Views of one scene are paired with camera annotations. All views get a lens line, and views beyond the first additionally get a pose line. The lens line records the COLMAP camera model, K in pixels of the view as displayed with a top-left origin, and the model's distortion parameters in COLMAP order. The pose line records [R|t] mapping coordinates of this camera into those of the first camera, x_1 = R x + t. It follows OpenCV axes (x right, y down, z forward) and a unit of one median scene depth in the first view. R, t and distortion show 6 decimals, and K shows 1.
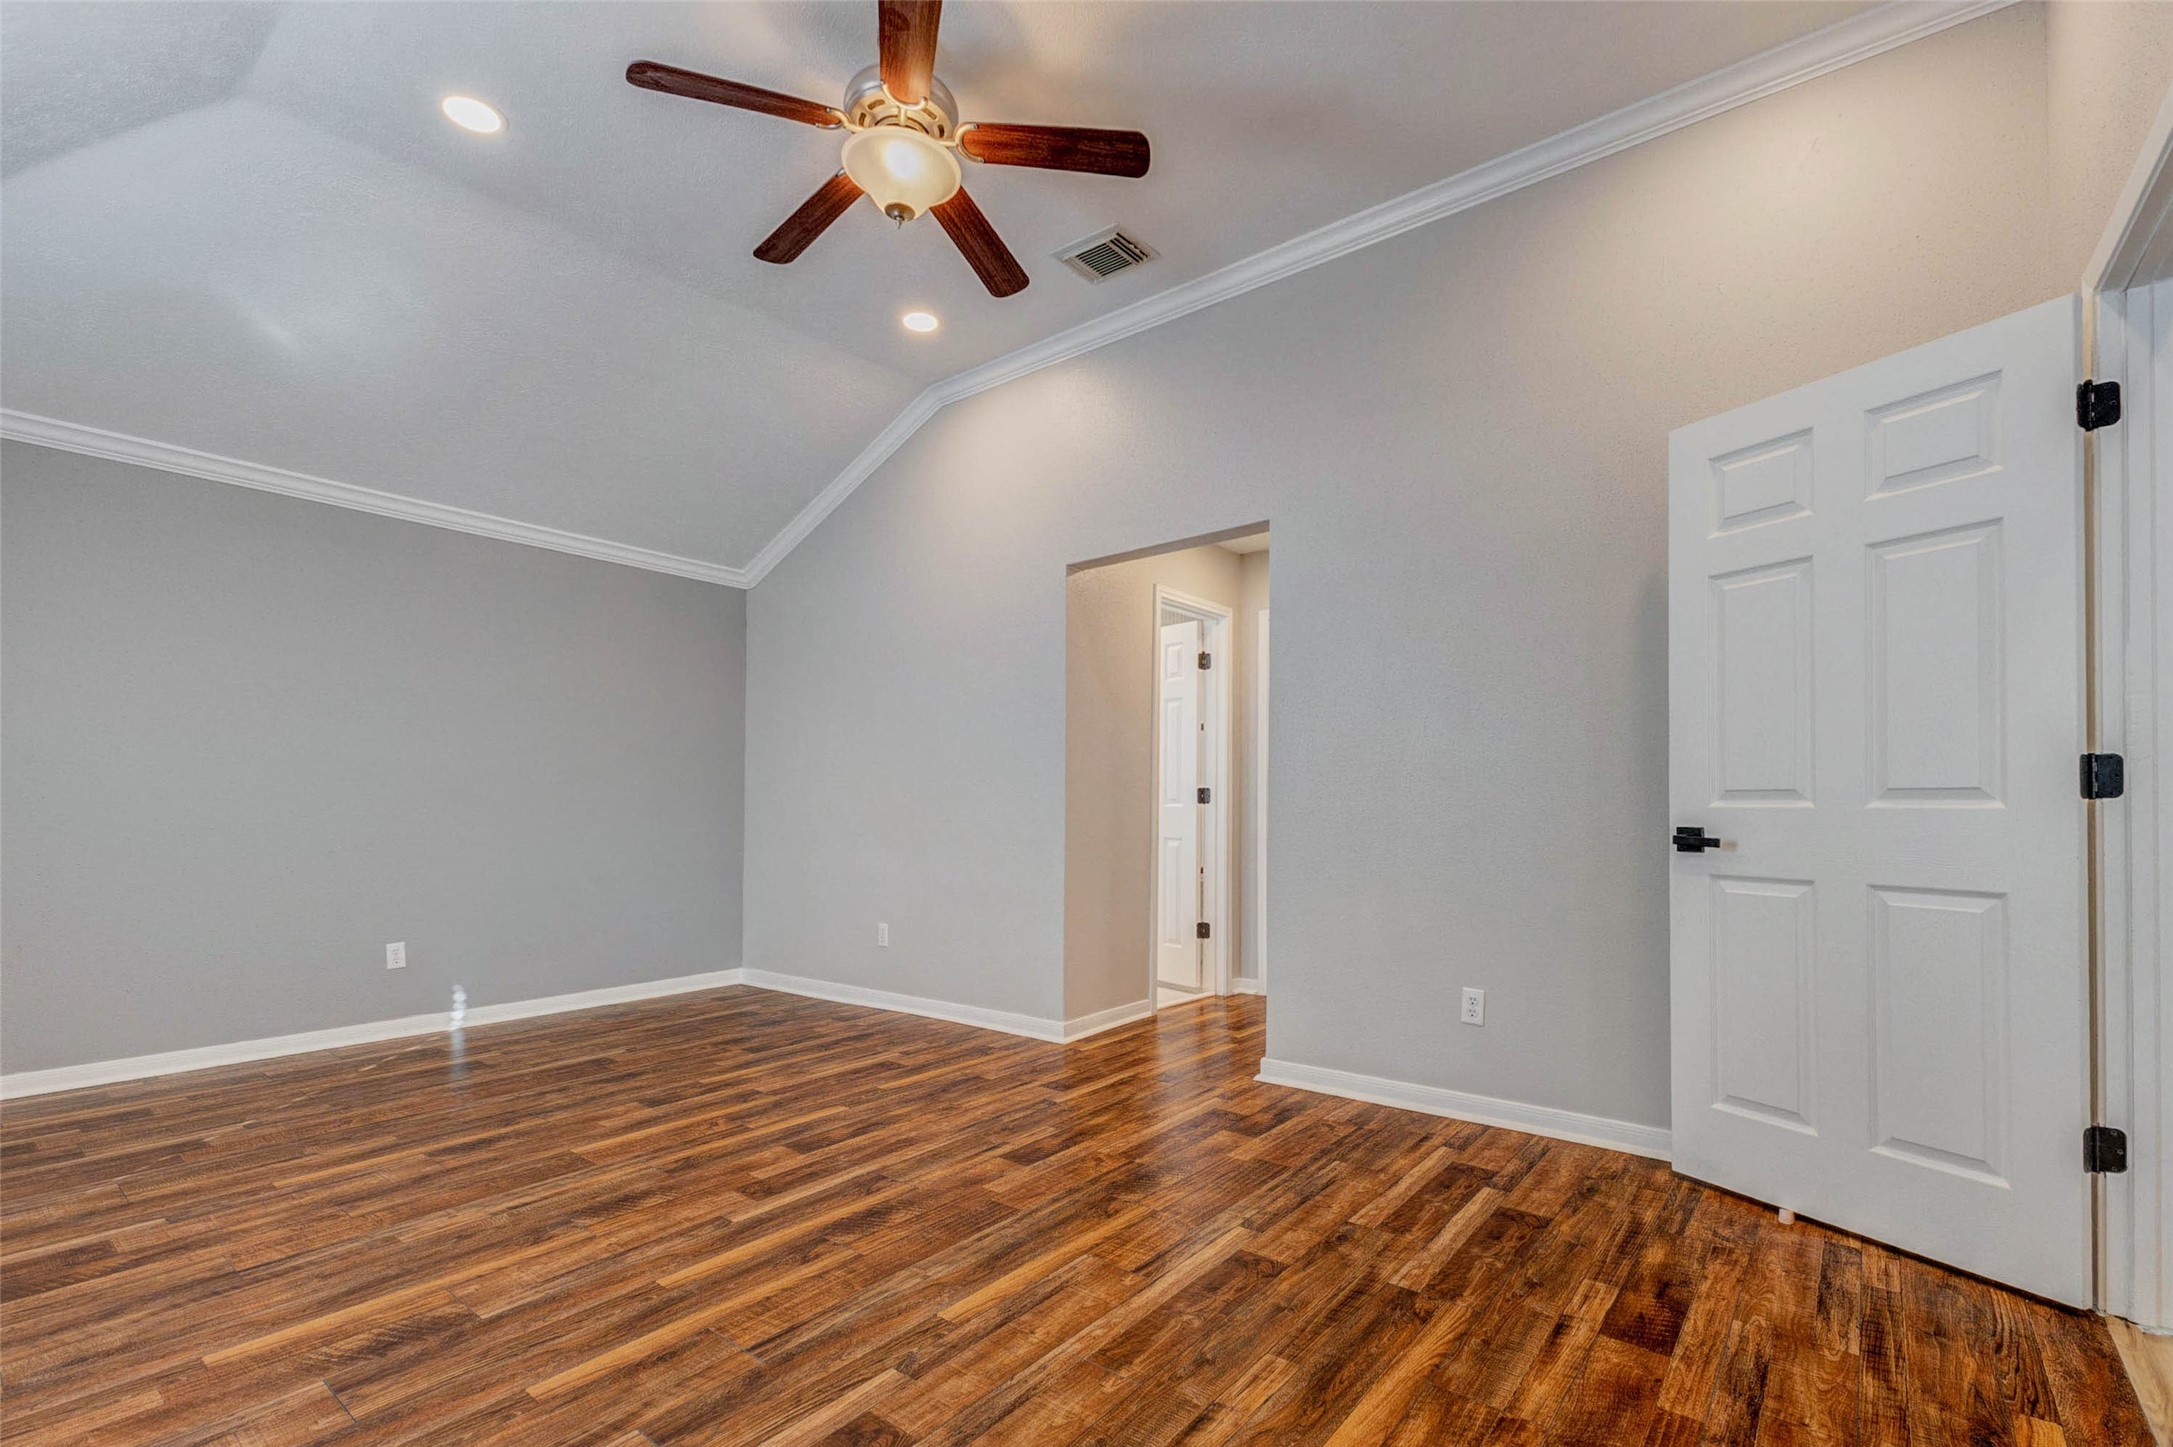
lens RADIAL K [[1010.3, 0, 1092.1], [0, 1010.3, 797.0], [0, 0, 1]] dist [0.021391, -0.009078]
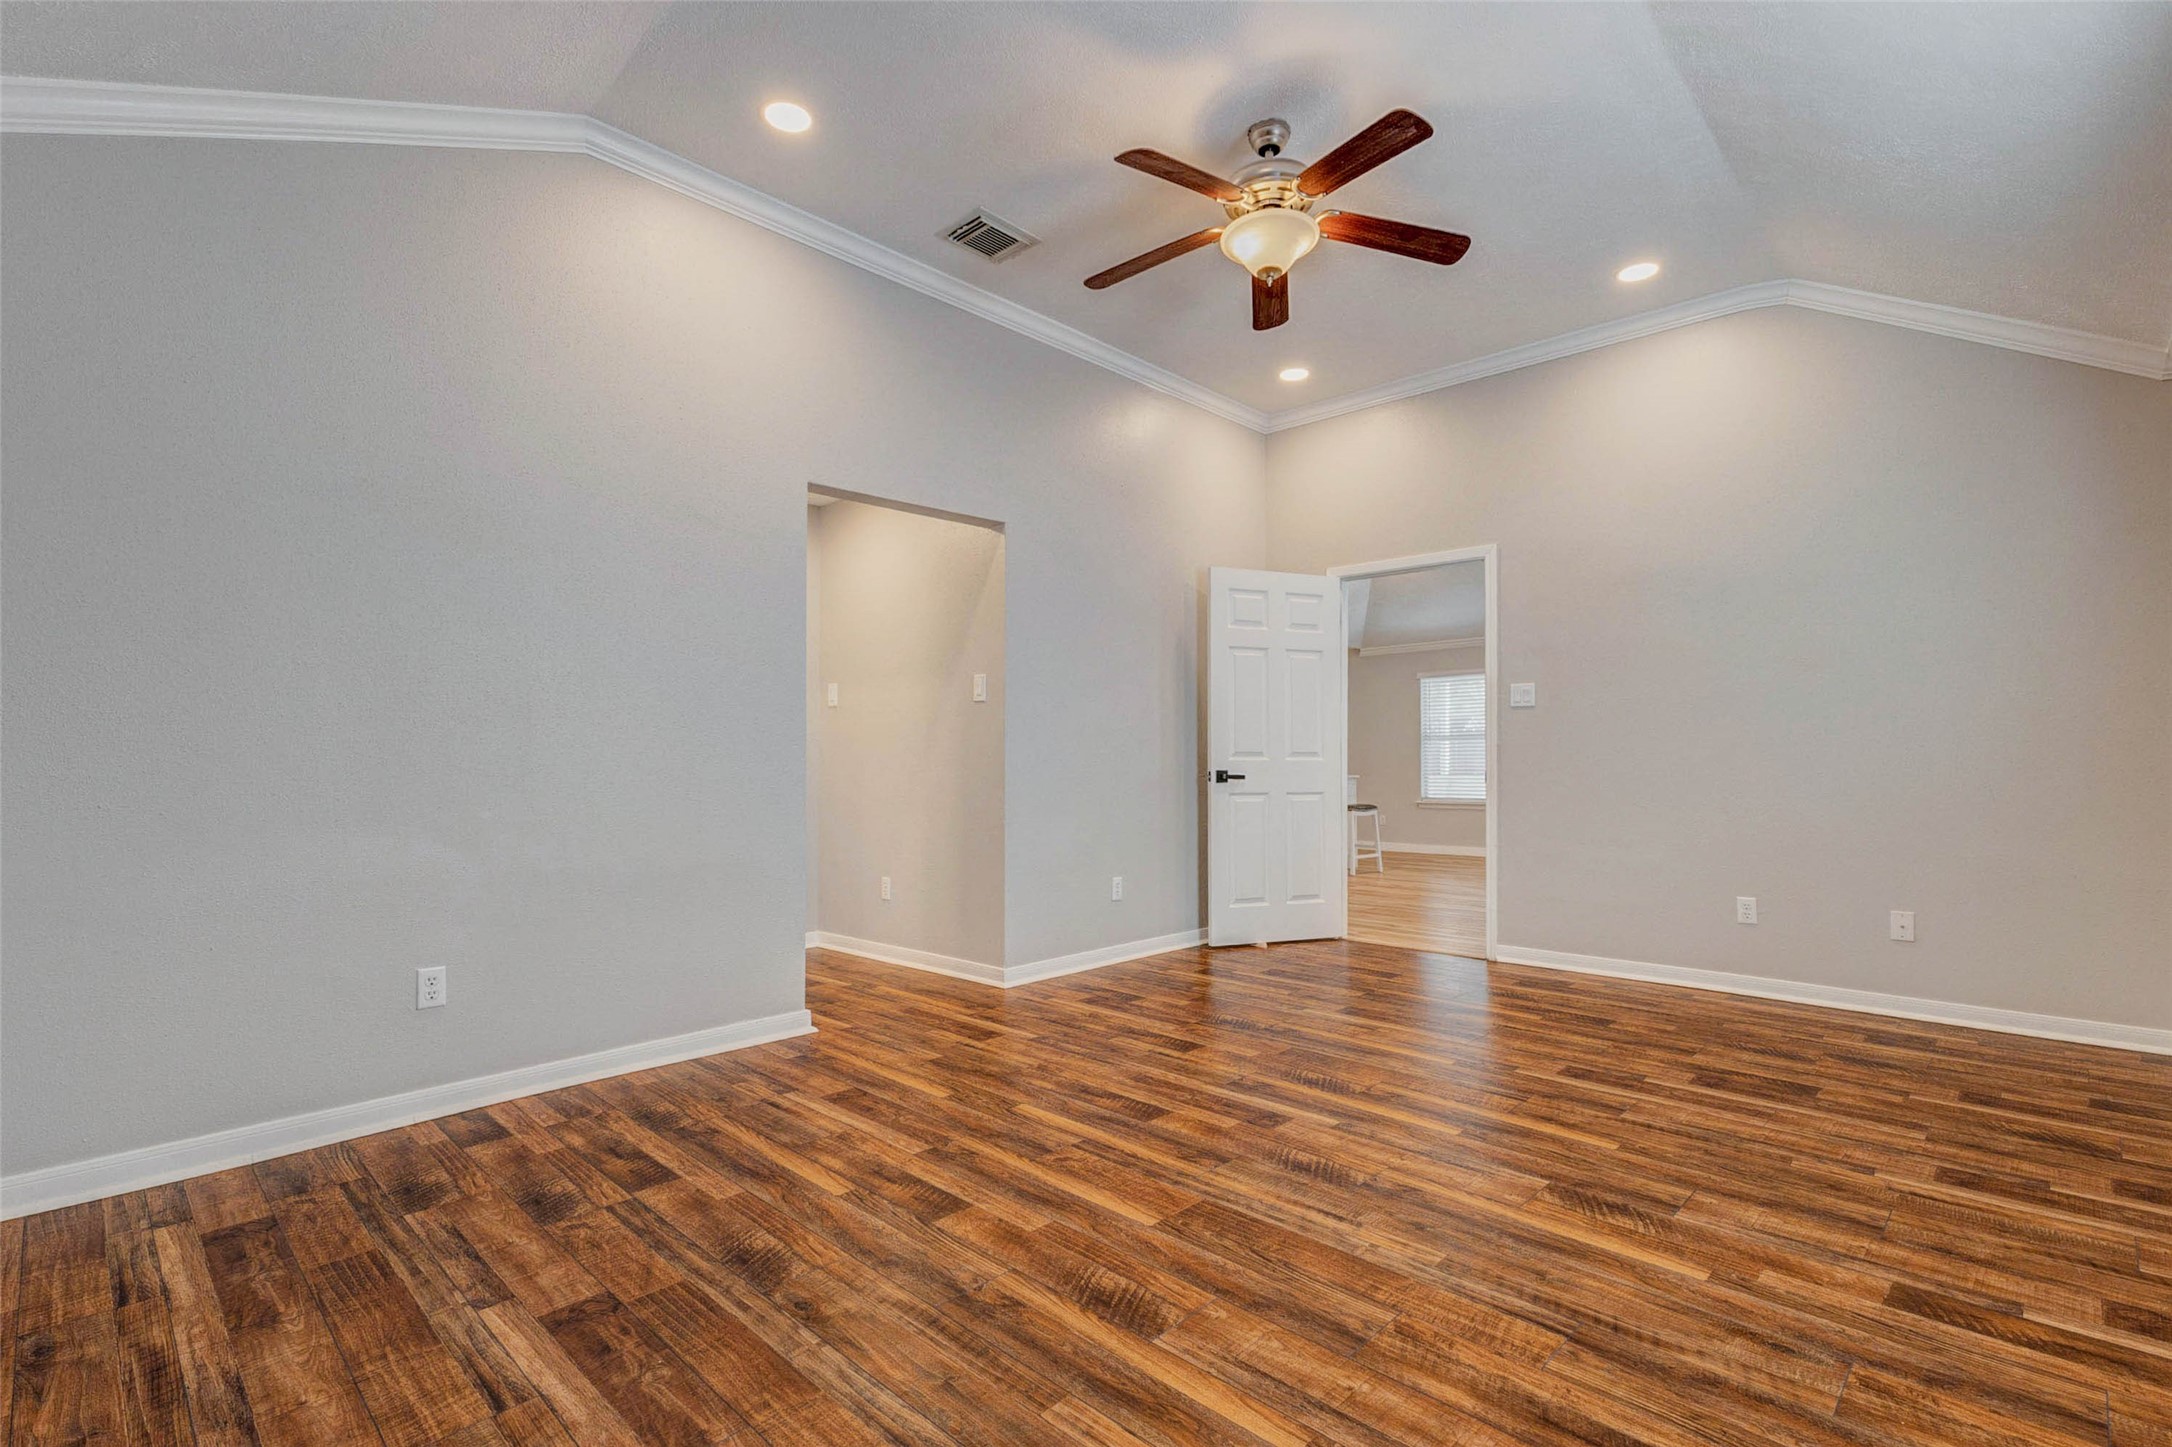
lens RADIAL K [[970.6, 0, 1125.5], [0, 970.6, 760.5], [0, 0, 1]] dist [0.006694, 0.000457]
pose [[0.072235, 0.001159, 0.997387, -1.379096], [-0.007558, 0.999971, -0.000615, 0.013586], [-0.997359, -0.007494, 0.072241, 1.100243]]
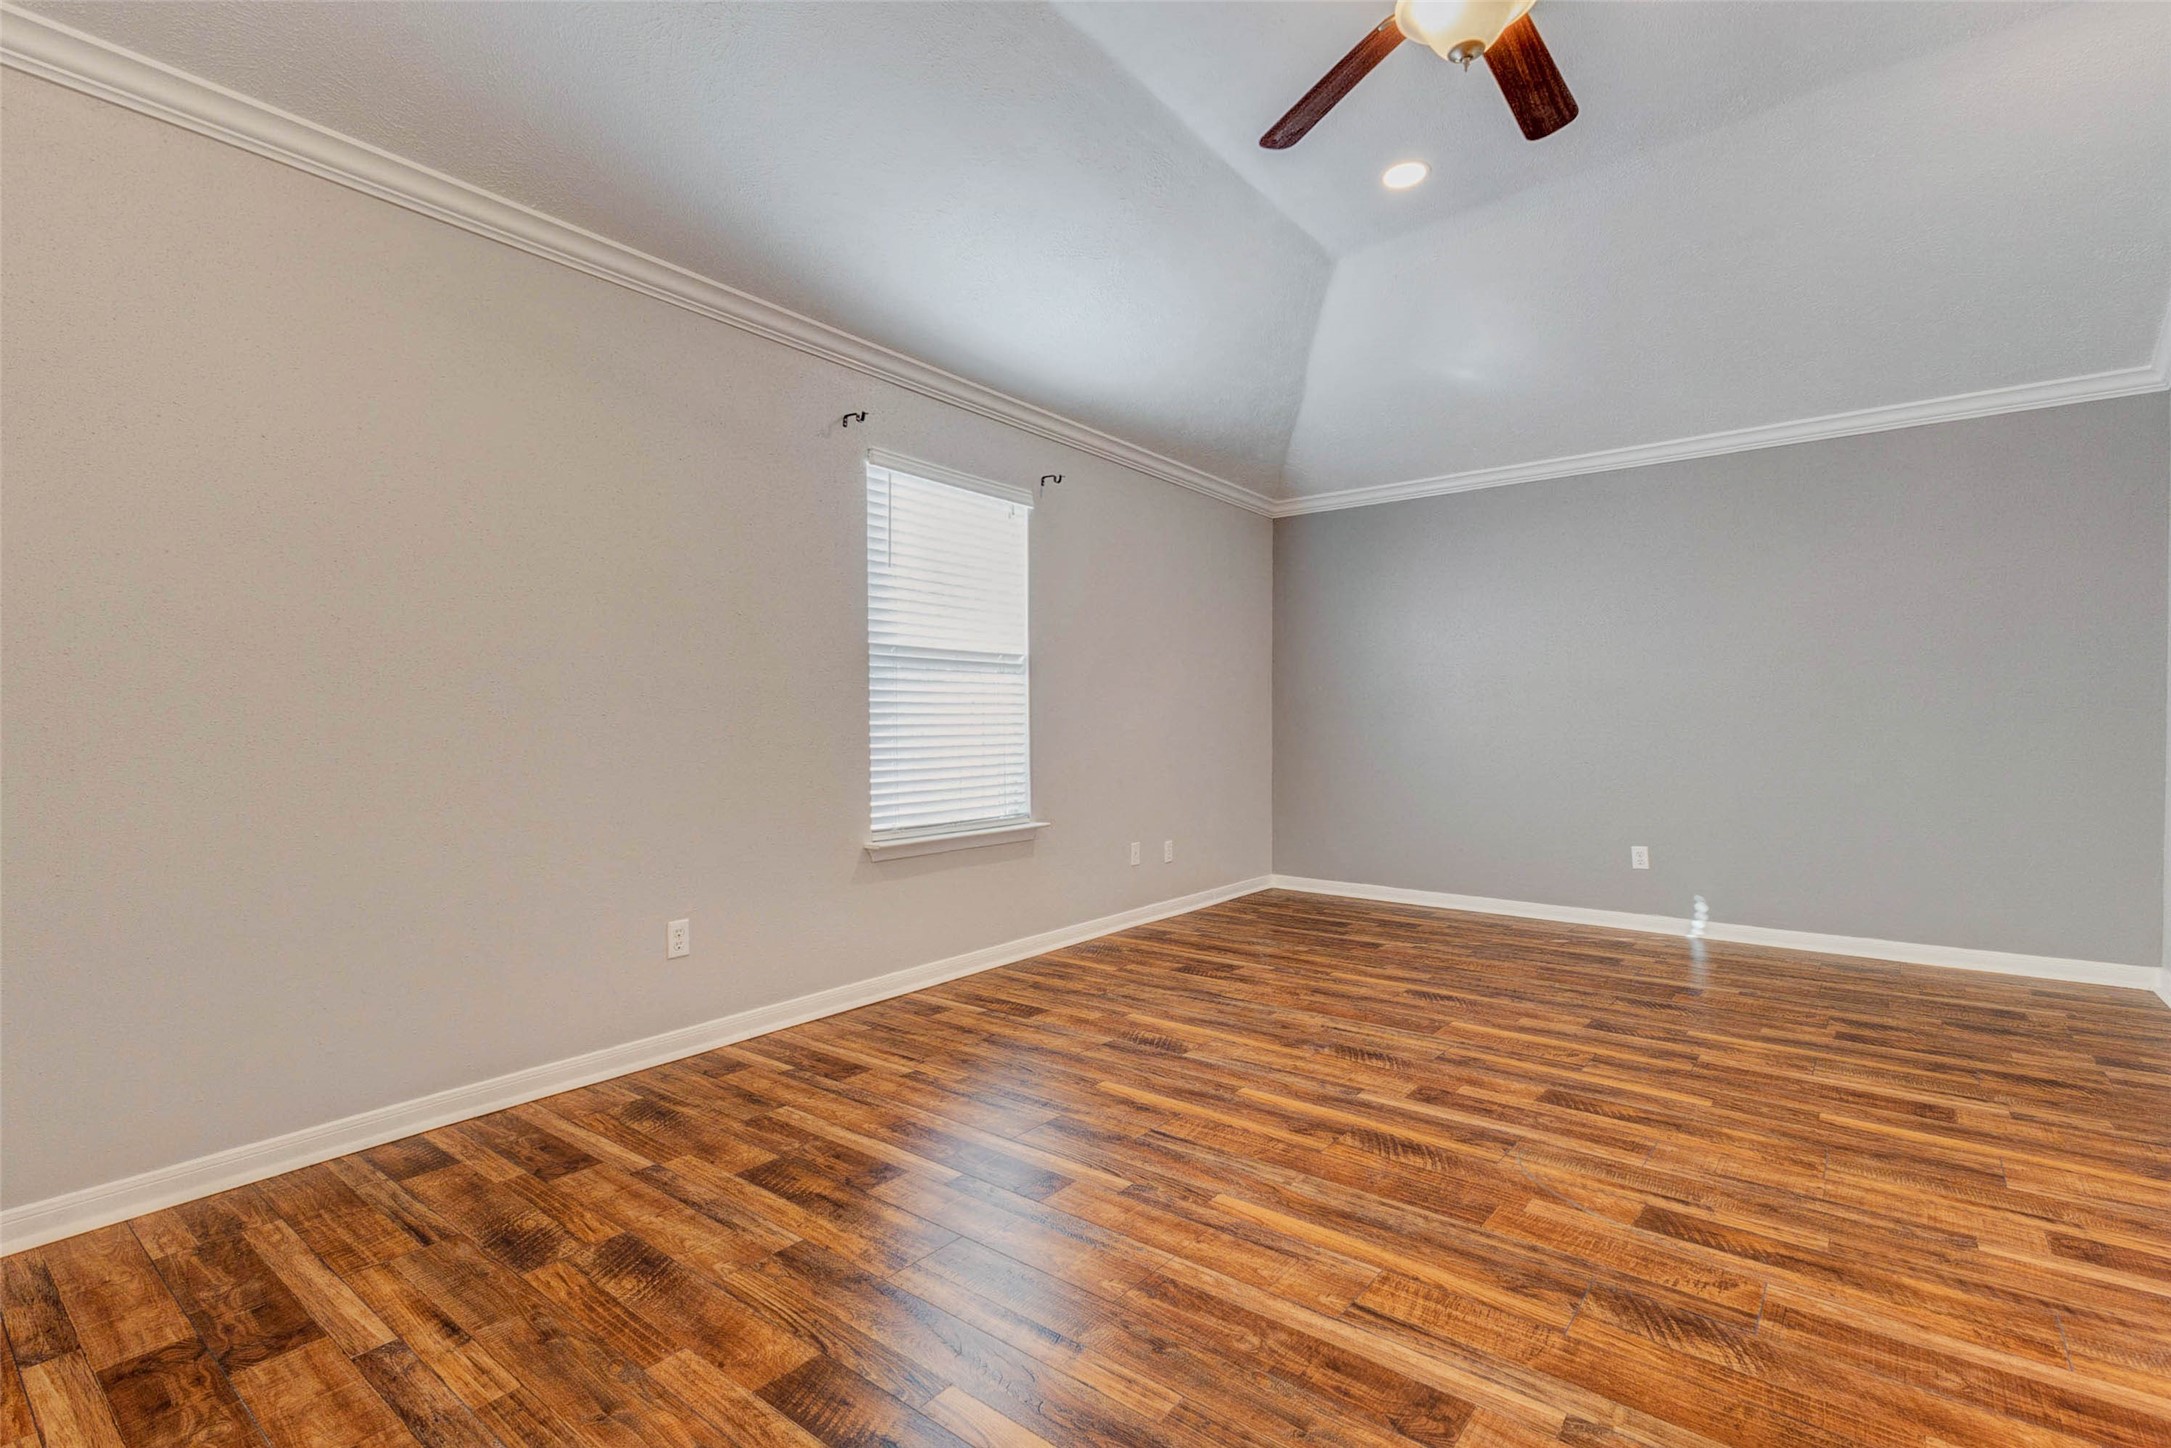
lens RADIAL K [[974.5, 0, 1075.1], [0, 974.5, 739.9], [0, 0, 1]] dist [0.021932, -0.000436]
pose [[-0.020824, 0.012781, -0.999701, 0.690853], [0.013414, 0.999832, 0.012503, 0.006931], [0.999693, -0.013149, -0.020992, 0.676686]]
